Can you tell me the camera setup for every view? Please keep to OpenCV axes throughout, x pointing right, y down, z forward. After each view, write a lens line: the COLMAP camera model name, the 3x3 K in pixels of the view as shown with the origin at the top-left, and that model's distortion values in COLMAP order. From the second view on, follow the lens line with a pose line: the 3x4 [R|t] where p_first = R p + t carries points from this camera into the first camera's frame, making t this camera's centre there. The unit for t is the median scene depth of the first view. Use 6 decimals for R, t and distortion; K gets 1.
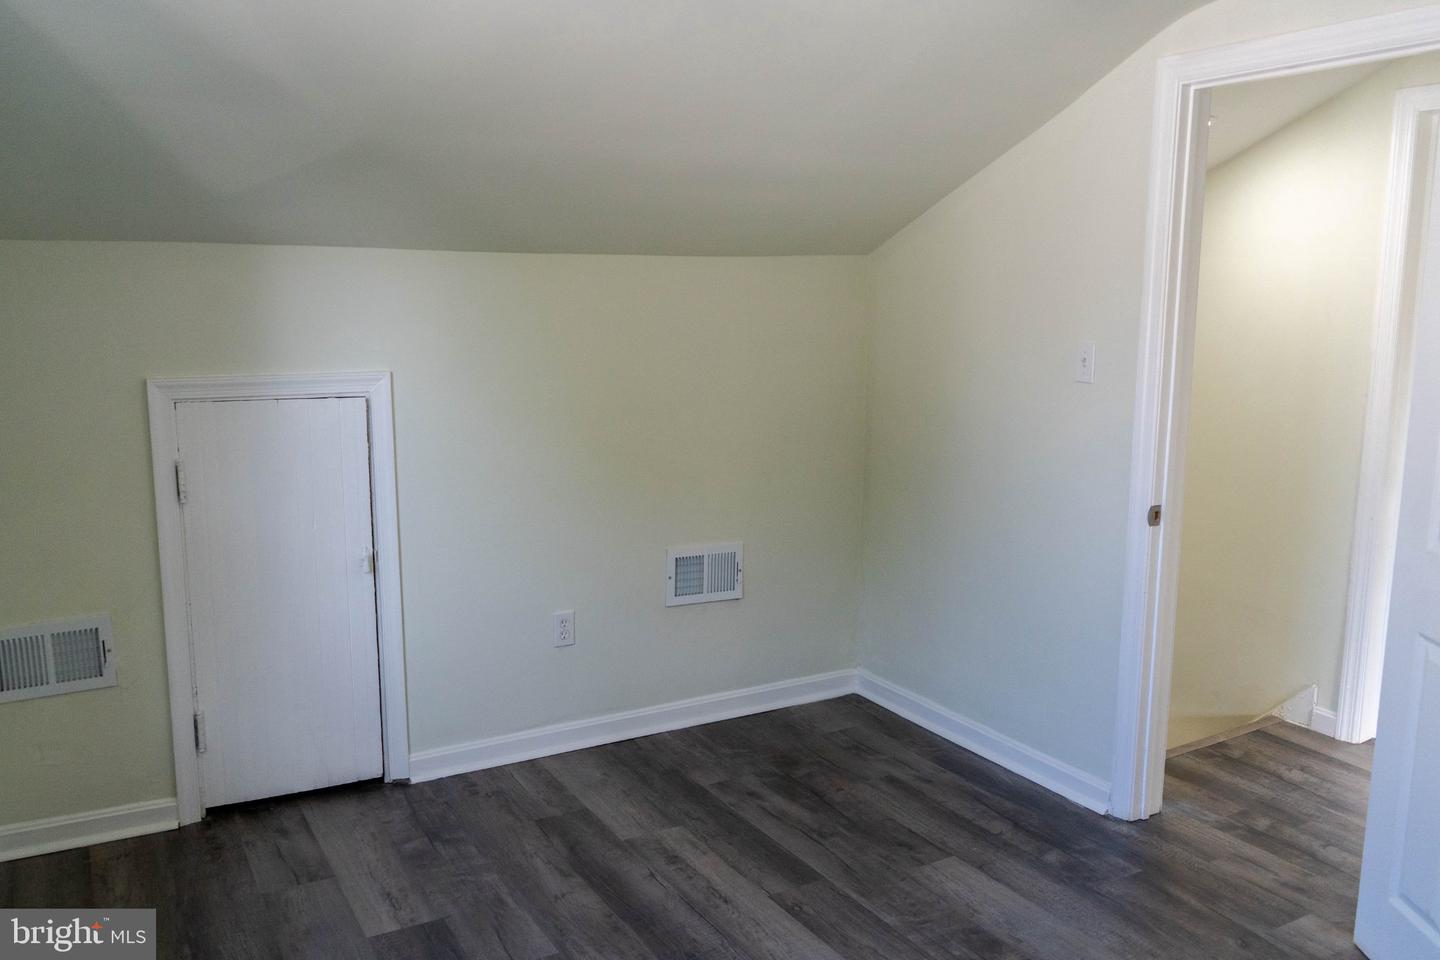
lens RADIAL K [[1190.2, 0, 724.9], [0, 1190.2, 481.5], [0, 0, 1]] dist [-0.009173, 0.003176]
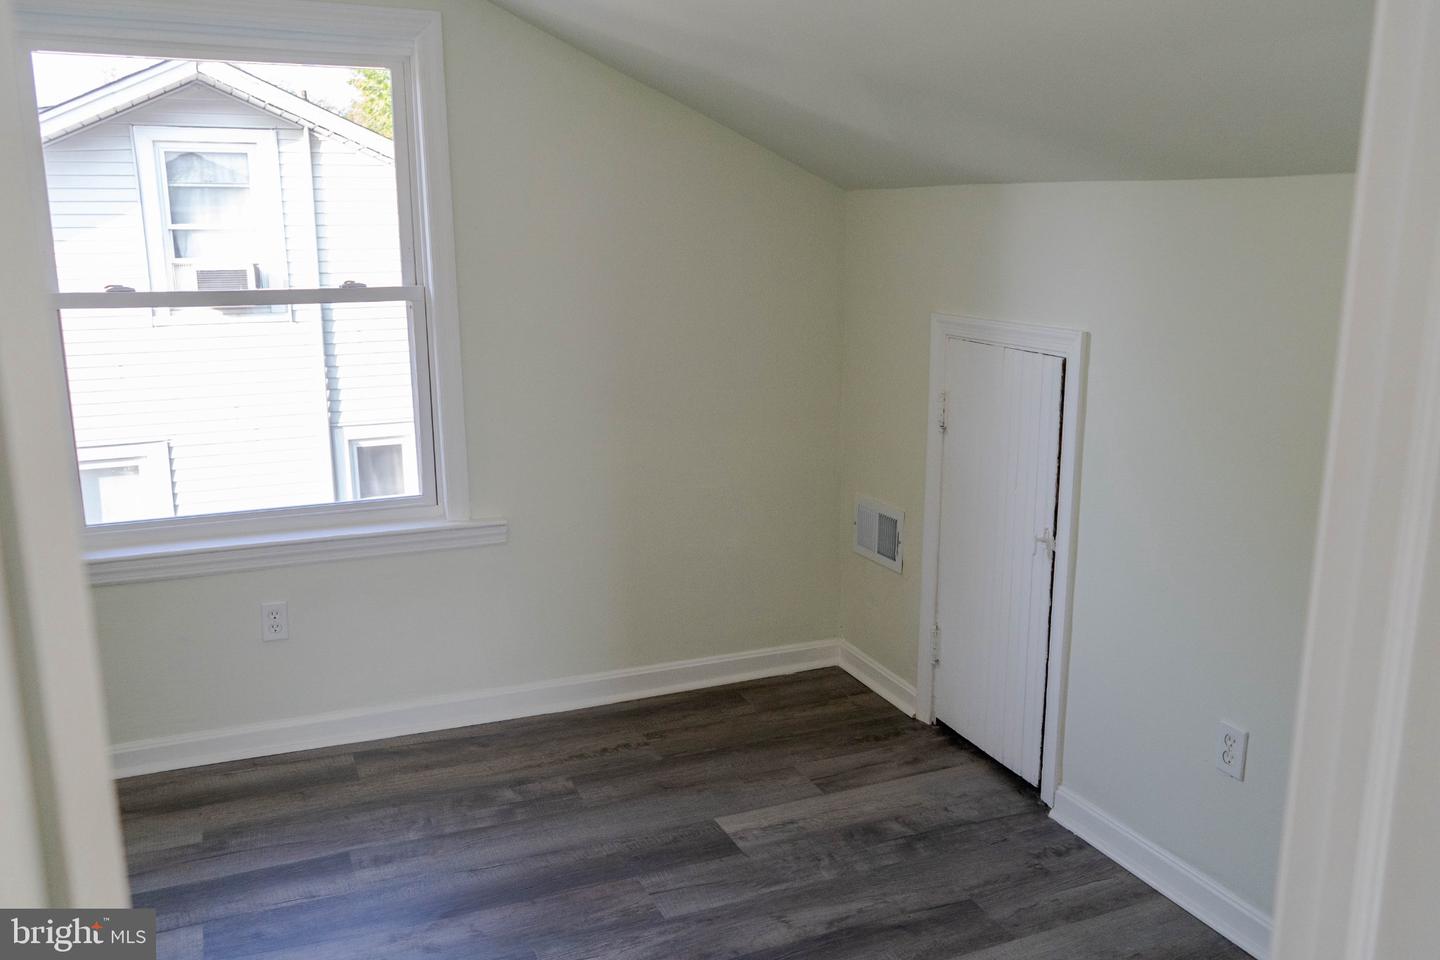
lens RADIAL K [[1190.2, 0, 724.9], [0, 1190.2, 481.5], [0, 0, 1]] dist [-0.009173, 0.003176]
pose [[-0.120711, 0.206581, -0.970955, 0.600827], [-0.163708, 0.960572, 0.224724, -0.143949], [0.979096, 0.186079, -0.082133, 0.879453]]
